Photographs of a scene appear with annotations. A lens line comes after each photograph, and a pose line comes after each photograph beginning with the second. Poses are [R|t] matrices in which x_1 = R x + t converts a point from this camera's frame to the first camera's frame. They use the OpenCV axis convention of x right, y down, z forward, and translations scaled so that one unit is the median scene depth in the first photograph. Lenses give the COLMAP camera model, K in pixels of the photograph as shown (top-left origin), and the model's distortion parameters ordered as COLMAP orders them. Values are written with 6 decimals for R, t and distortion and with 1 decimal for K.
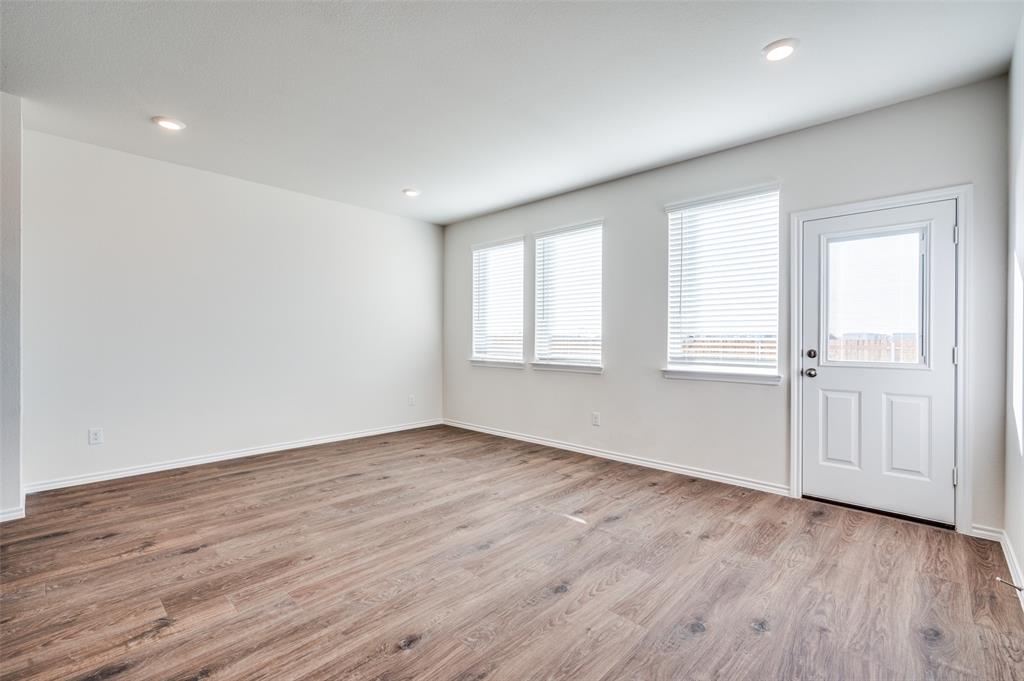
lens RADIAL K [[450.4, 0, 513.3], [0, 450.4, 339.2], [0, 0, 1]] dist [-0.005234, -0.000495]
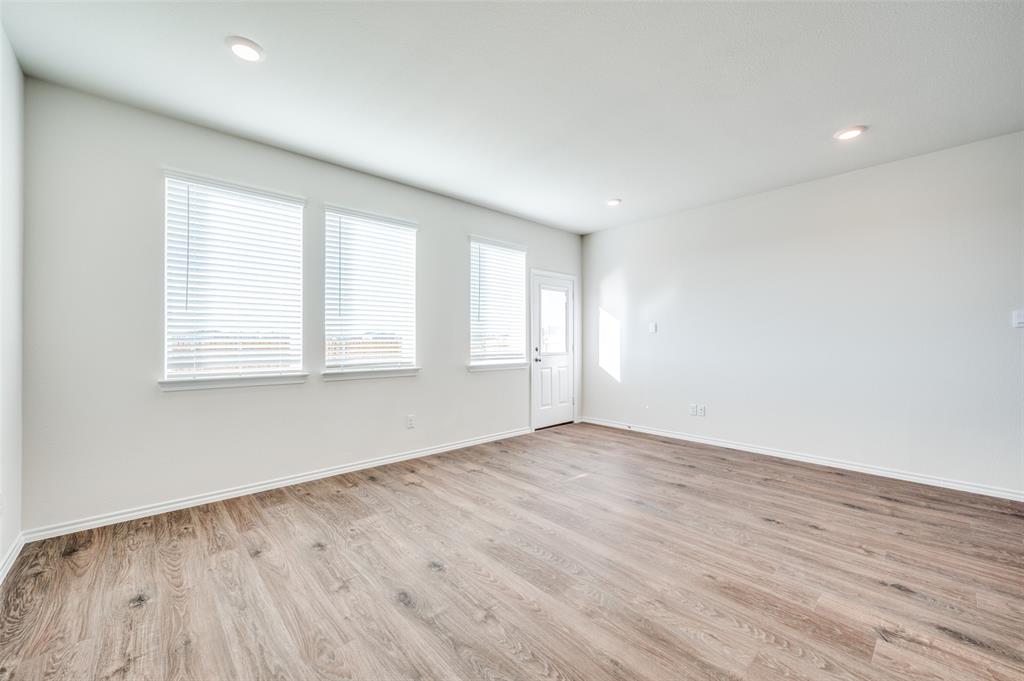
lens RADIAL K [[409.1, 0, 513.7], [0, 409.1, 339.9], [0, 0, 1]] dist [-0.000671, 0.000304]
pose [[0.065221, 0.000103, 0.997871, -1.019892], [-0.000238, 1.000000, -0.000088, -0.004118], [-0.997871, -0.000232, 0.065221, 1.037097]]
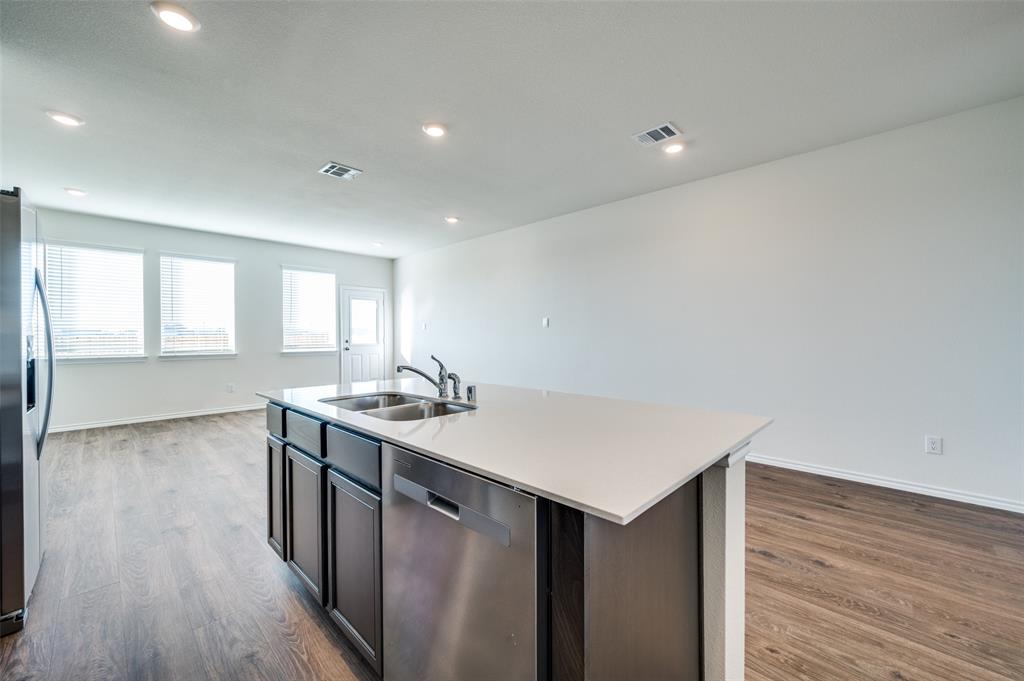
lens RADIAL K [[409.1, 0, 517.7], [0, 409.1, 339.6], [0, 0, 1]] dist [-0.000671, 0.000304]
pose [[0.009903, -0.013162, 0.999864, -1.756396], [0.003296, 0.999908, 0.013130, -0.004879], [-0.999946, 0.003165, 0.009945, -0.000021]]
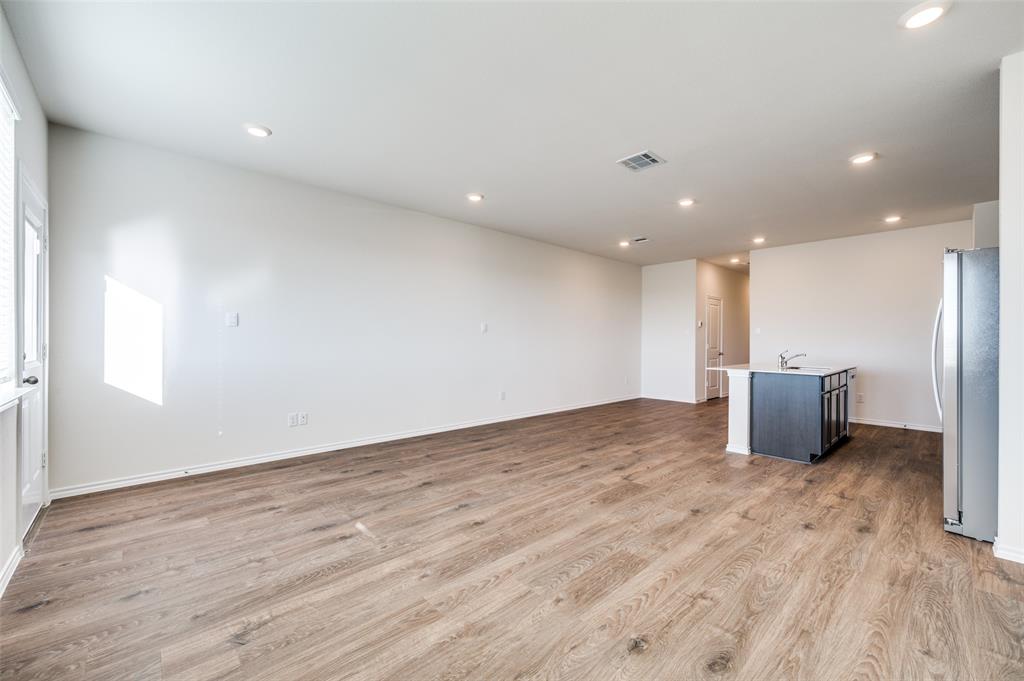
lens RADIAL K [[409.1, 0, 518.4], [0, 409.1, 346.3], [0, 0, 1]] dist [-0.000671, 0.000304]
pose [[-0.998426, -0.009093, 0.055337, -0.224590], [-0.008259, 0.999849, 0.015277, -0.001448], [-0.055467, 0.014796, -0.998351, 1.716915]]
